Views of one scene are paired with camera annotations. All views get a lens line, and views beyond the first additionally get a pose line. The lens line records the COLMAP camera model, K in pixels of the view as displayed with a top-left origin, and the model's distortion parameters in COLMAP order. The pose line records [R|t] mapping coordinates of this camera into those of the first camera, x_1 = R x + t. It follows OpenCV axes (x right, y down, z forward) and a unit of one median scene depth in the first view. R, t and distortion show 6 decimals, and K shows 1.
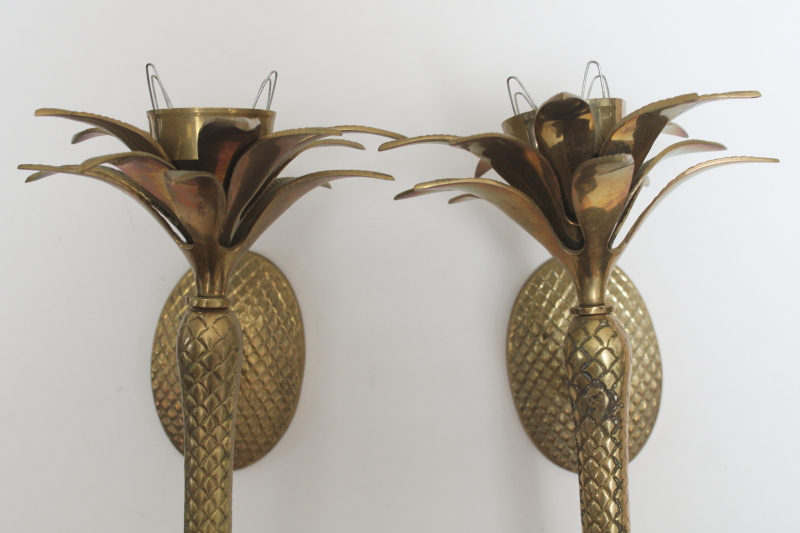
lens RADIAL K [[781.2, 0, 400.0], [0, 781.2, 266.5], [0, 0, 1]] dist [-0.300759, 0.008397]
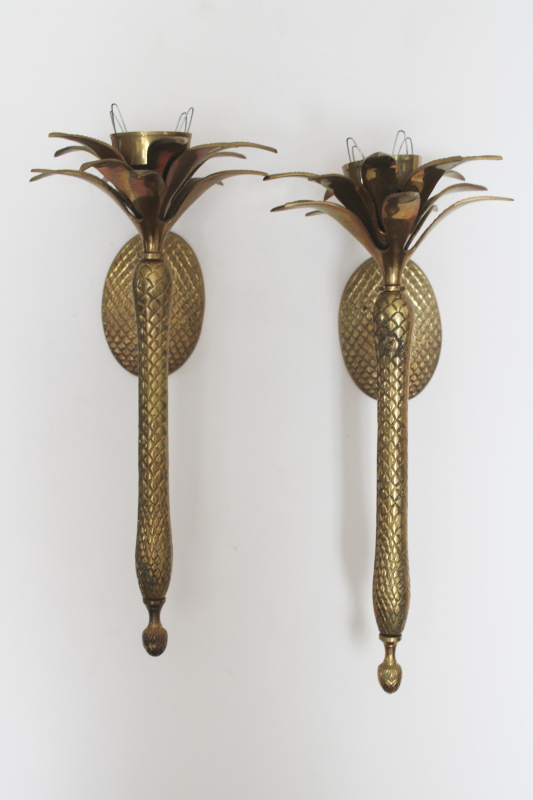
lens RADIAL K [[1093.4, 0, 266.5], [0, 1093.4, 400.0], [0, 0, 1]] dist [-0.033203, -0.001628]
pose [[0.997667, 0.063120, 0.026024, -0.054094], [-0.065108, 0.994308, 0.084339, 0.114386], [-0.020552, -0.085837, 0.996097, -1.293281]]
